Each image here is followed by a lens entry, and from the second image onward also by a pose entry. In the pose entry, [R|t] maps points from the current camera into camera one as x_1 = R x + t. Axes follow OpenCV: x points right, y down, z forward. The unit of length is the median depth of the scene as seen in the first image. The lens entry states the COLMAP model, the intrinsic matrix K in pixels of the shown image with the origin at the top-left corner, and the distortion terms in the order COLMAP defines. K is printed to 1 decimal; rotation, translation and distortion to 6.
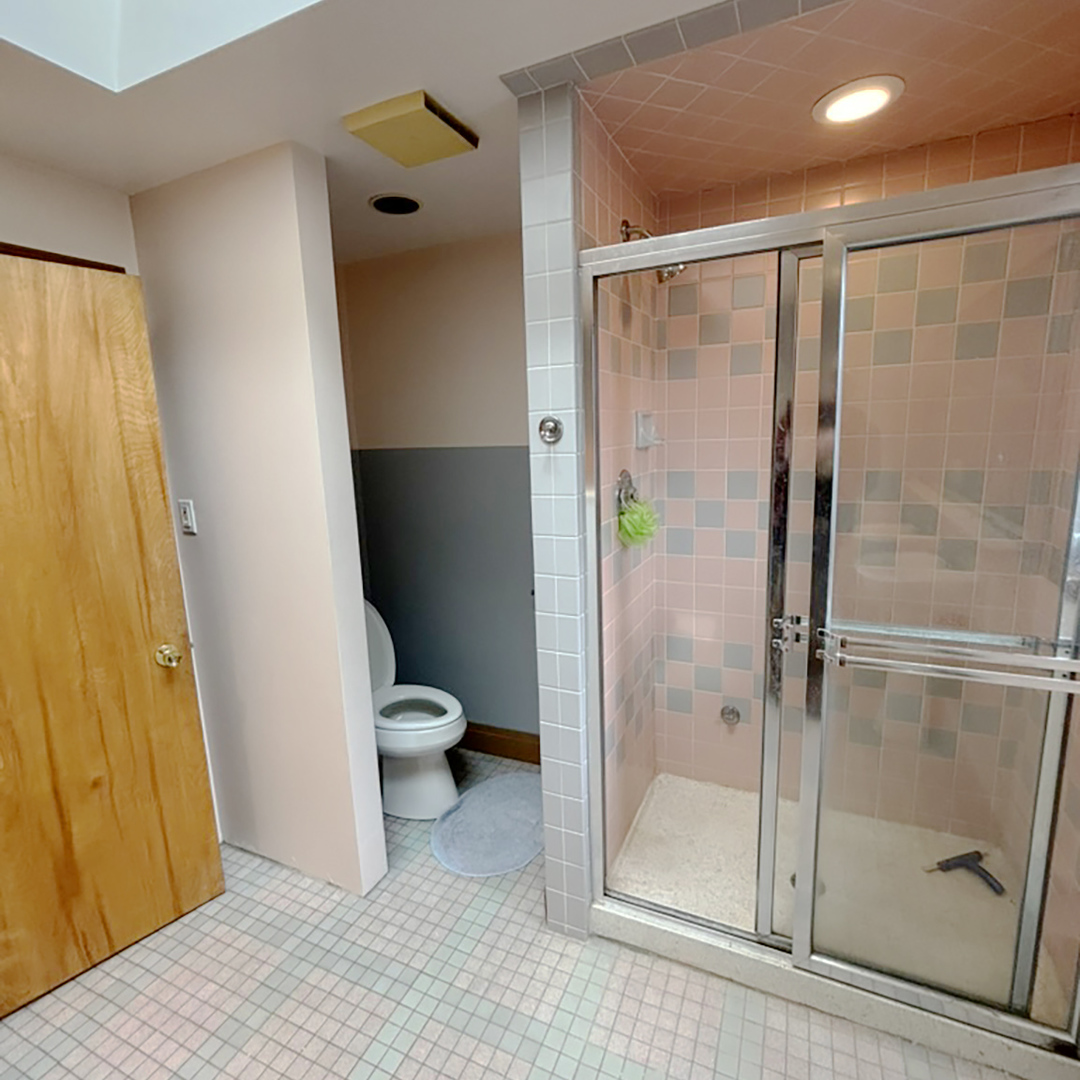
lens RADIAL K [[581.0, 0, 541.8], [0, 581.0, 535.2], [0, 0, 1]] dist [-0.006239, 0.003169]
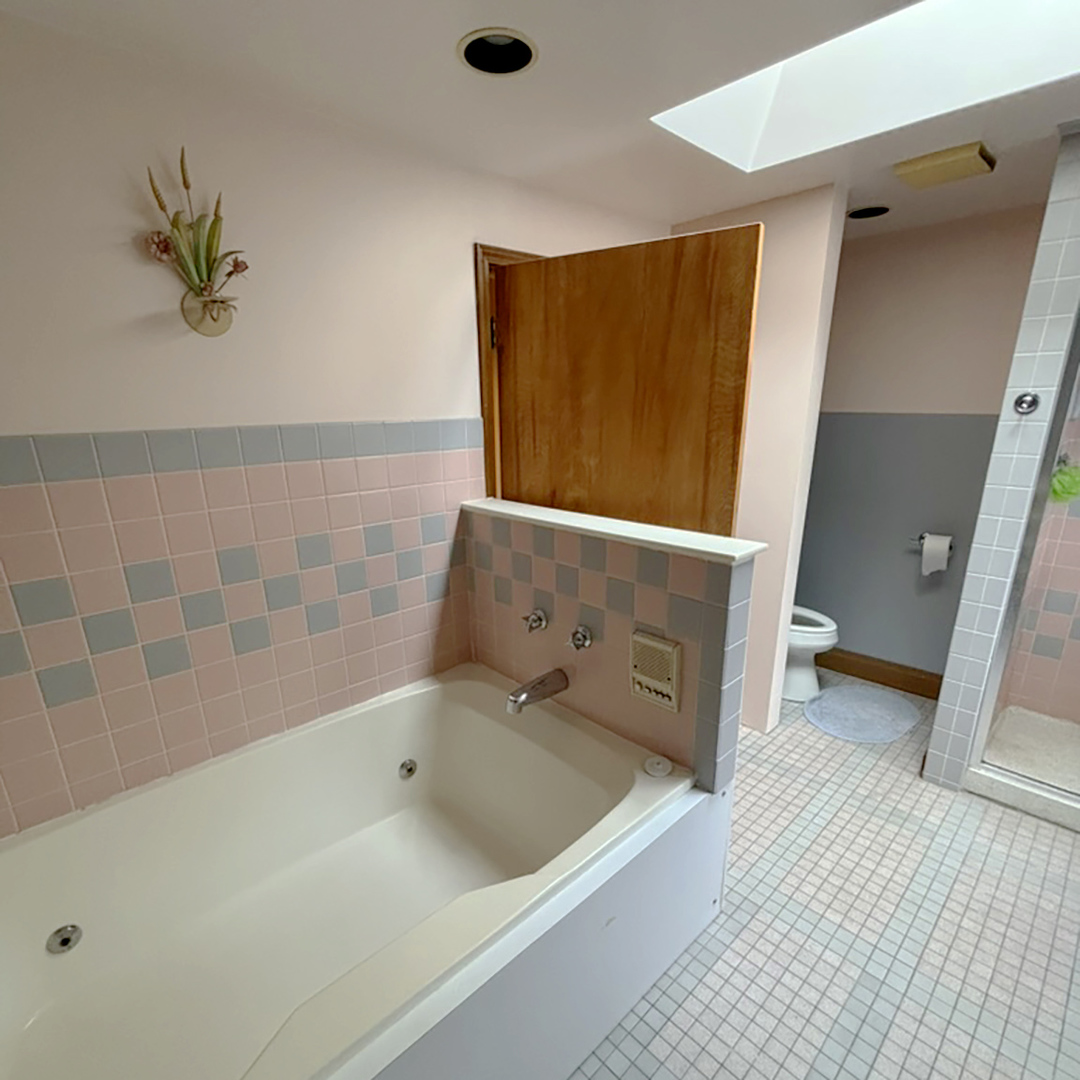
lens RADIAL K [[581.0, 0, 547.5], [0, 581.0, 576.3], [0, 0, 1]] dist [-0.006239, 0.003169]
pose [[0.933529, 0.132125, -0.333268, -0.433323], [-0.090265, 0.986286, 0.138172, 0.103876], [0.346953, -0.098905, 0.932653, -0.539779]]
